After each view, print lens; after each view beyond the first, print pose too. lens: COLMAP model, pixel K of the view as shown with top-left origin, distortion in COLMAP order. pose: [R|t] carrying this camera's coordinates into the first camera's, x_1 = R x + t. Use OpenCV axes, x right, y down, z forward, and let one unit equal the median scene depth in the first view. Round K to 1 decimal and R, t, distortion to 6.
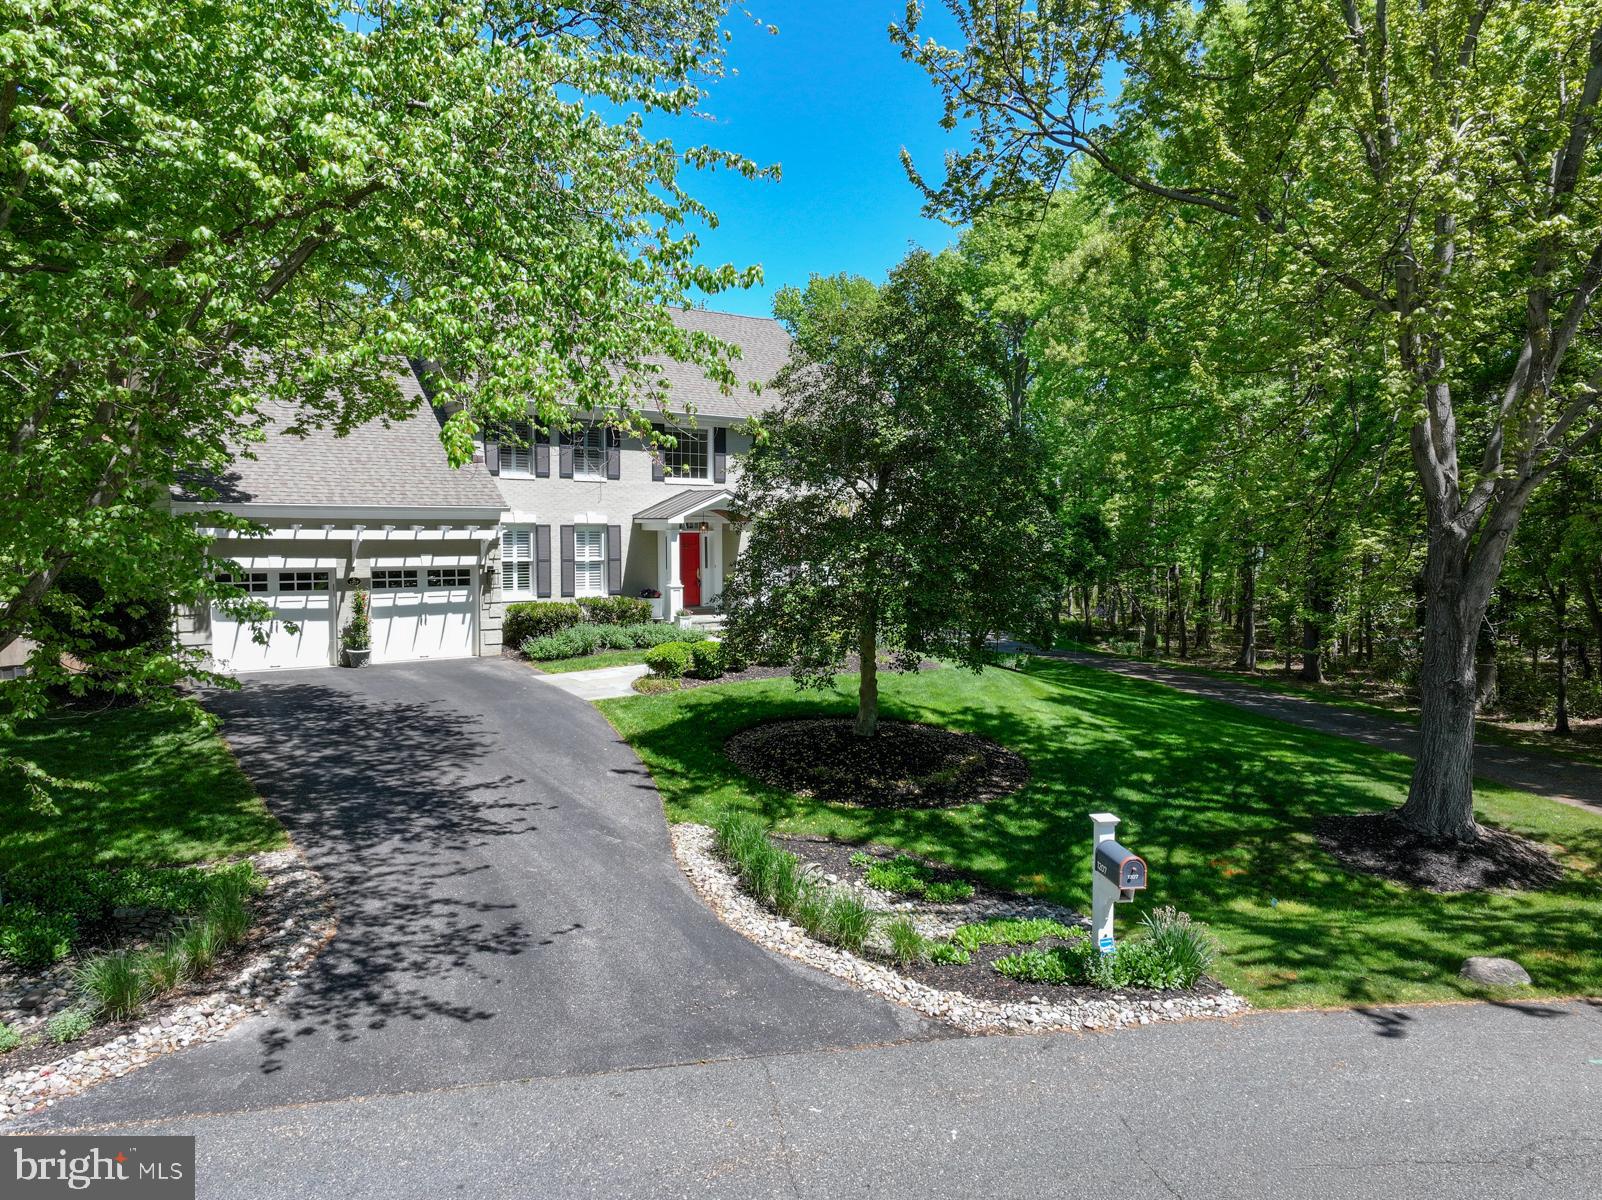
lens RADIAL K [[1131.3, 0, 797.8], [0, 1131.3, 594.8], [0, 0, 1]] dist [-0.004622, 0.008373]
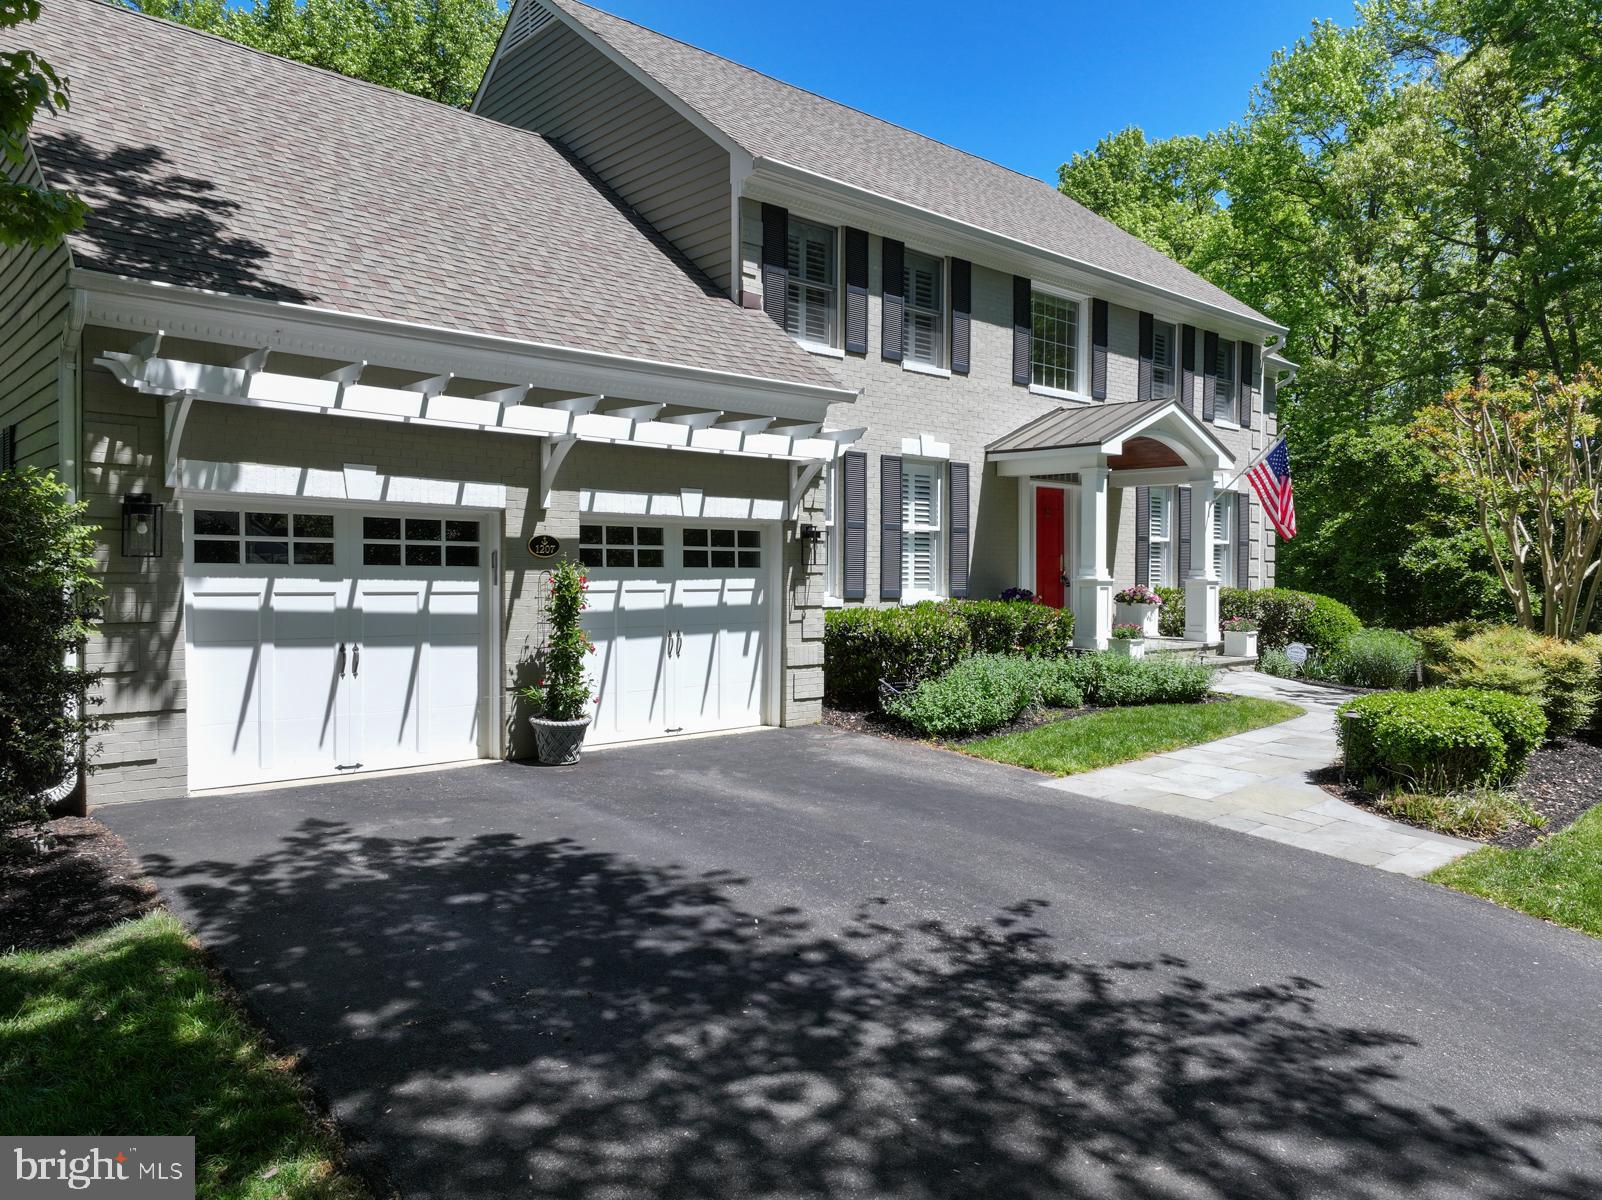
lens RADIAL K [[1131.3, 0, 797.8], [0, 1131.3, 594.8], [0, 0, 1]] dist [-0.004622, 0.008373]
pose [[0.997068, -0.001951, 0.076496, -0.311204], [0.004654, 0.999370, -0.035172, 0.018302], [-0.076379, 0.035425, 0.996449, 0.557937]]
